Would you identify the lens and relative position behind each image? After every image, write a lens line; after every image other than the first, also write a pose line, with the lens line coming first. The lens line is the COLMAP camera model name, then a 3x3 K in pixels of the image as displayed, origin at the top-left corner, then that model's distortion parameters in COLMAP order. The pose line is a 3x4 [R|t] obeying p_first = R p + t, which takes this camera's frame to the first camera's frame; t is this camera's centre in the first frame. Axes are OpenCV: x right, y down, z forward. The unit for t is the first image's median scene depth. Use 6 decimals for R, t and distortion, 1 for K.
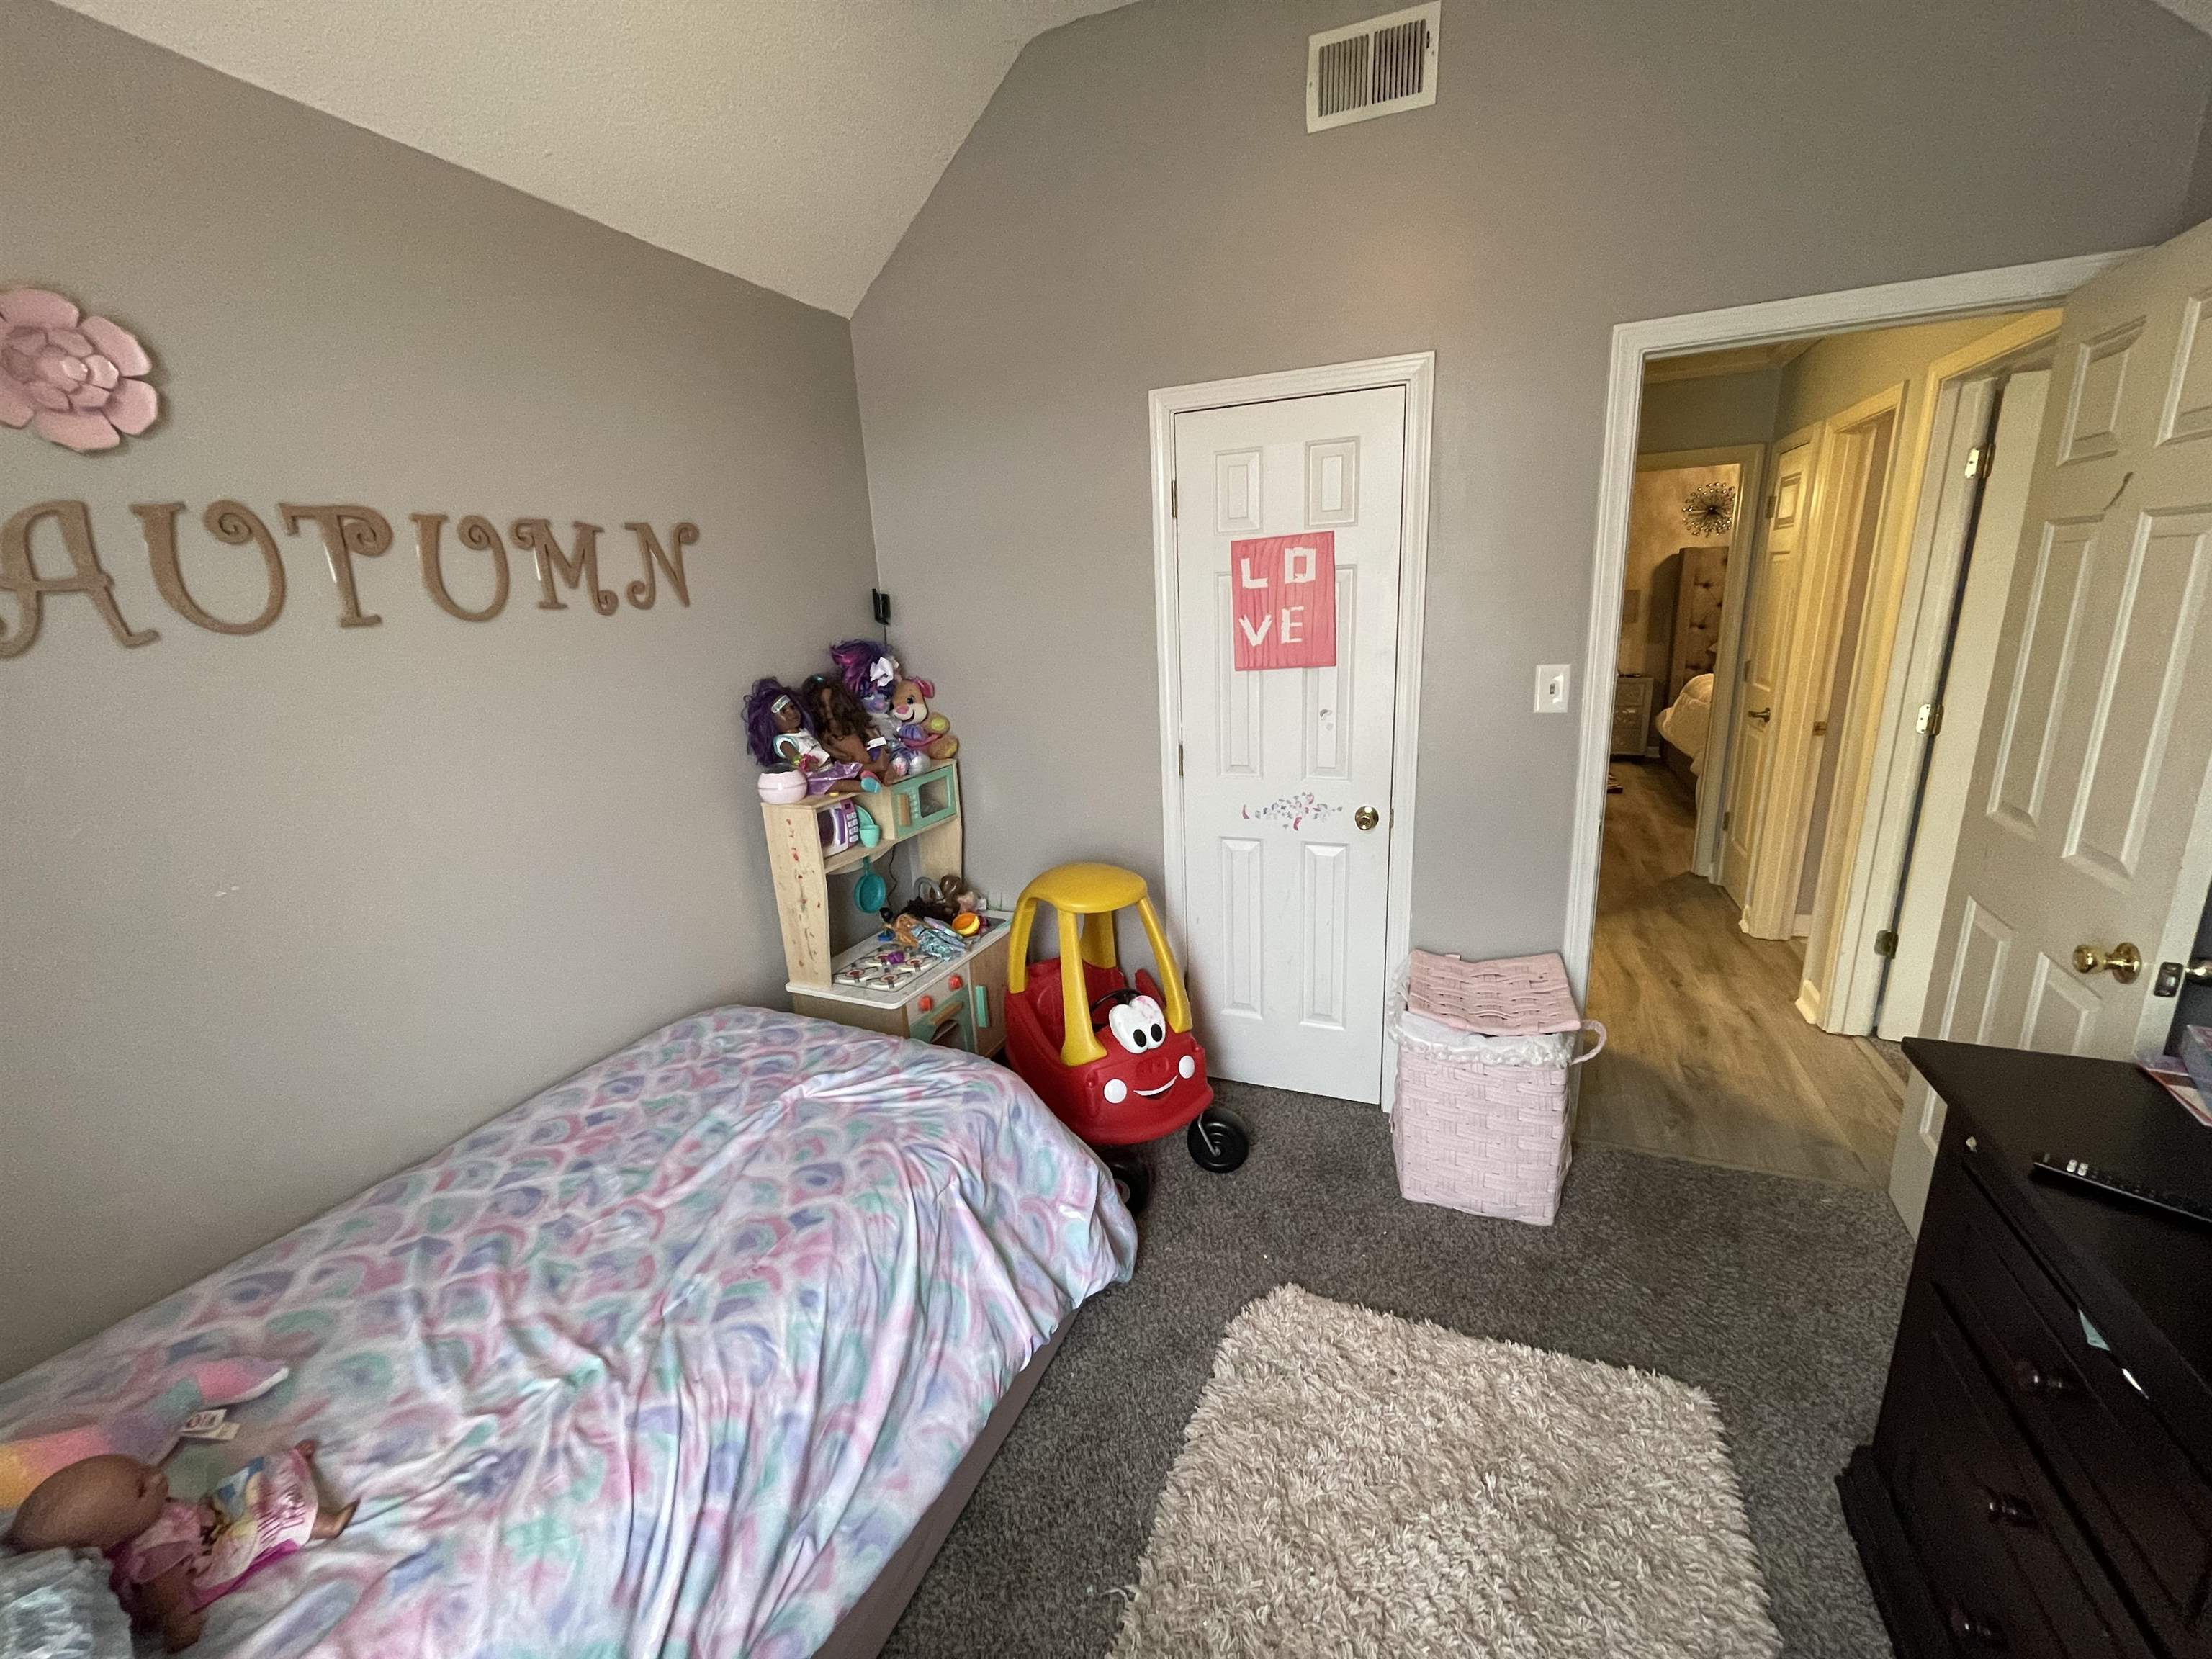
lens RADIAL K [[886.4, 0, 1103.3], [0, 886.4, 829.8], [0, 0, 1]] dist [-0.003562, -0.000072]
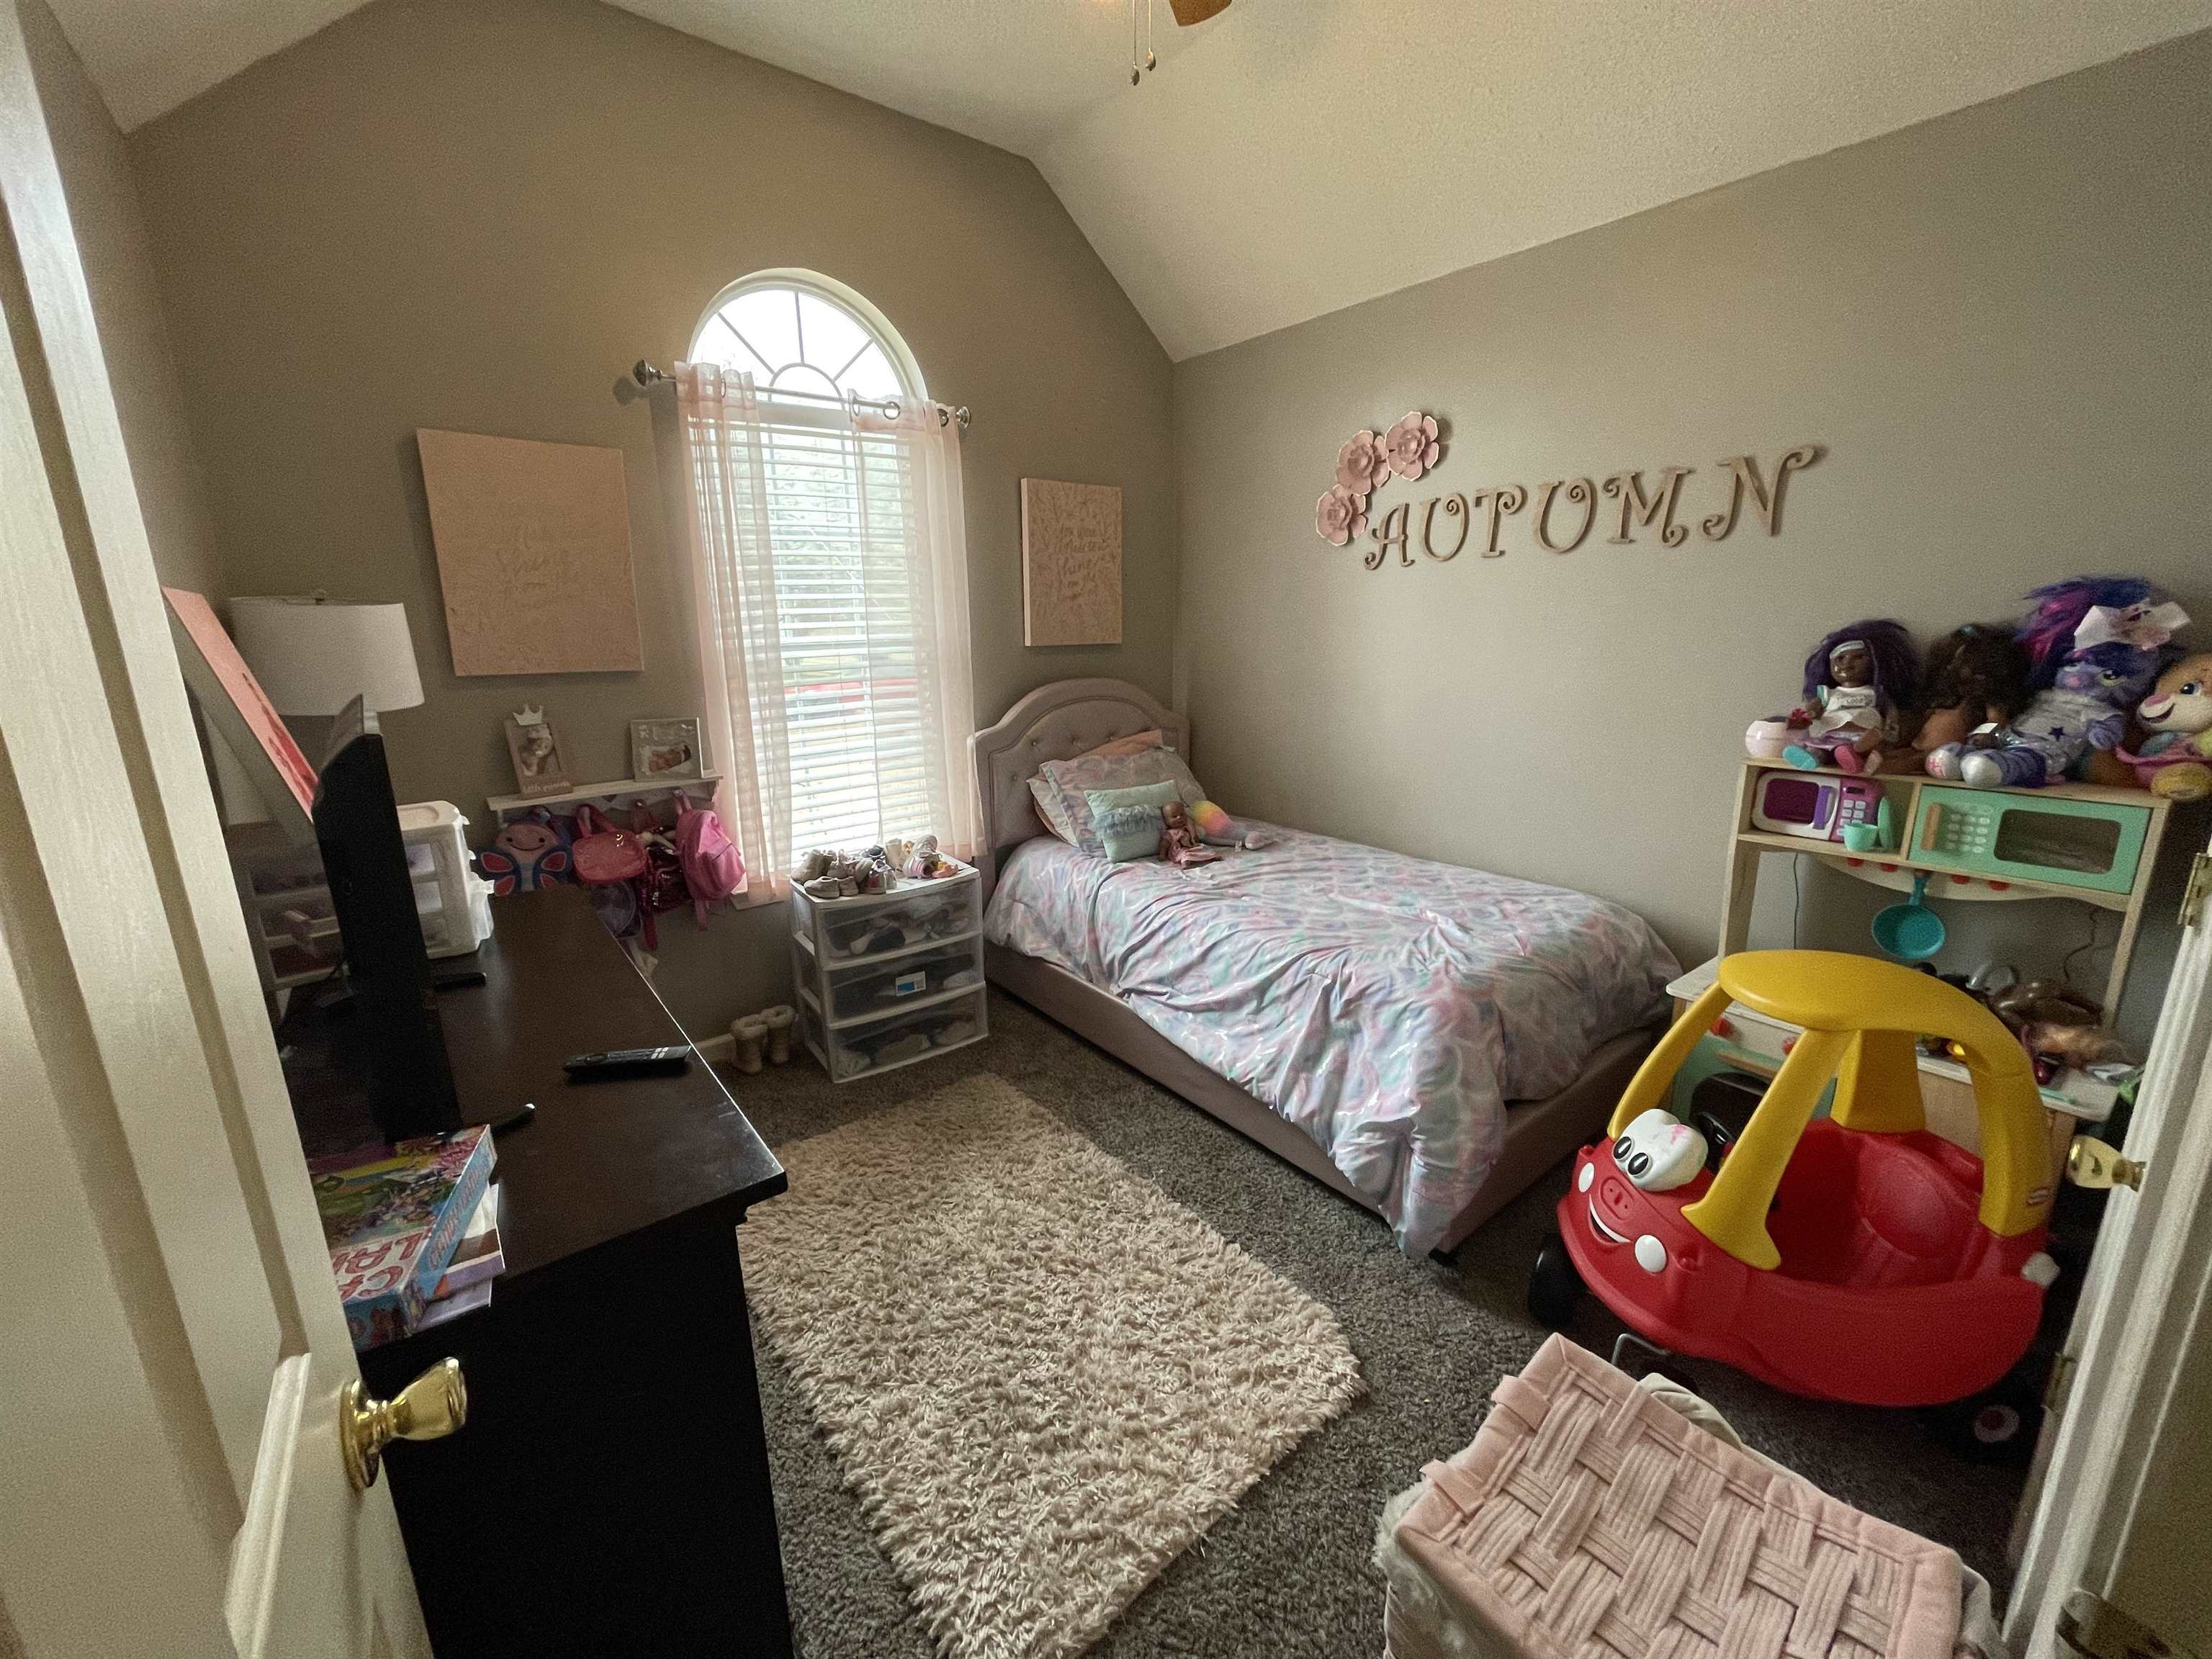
lens RADIAL K [[886.4, 0, 1103.3], [0, 886.4, 829.8], [0, 0, 1]] dist [-0.003562, -0.000072]
pose [[-0.467111, 0.272325, -0.841217, 0.977442], [-0.181078, 0.901762, 0.392475, -0.256928], [0.865458, 0.335656, -0.371911, 1.022268]]
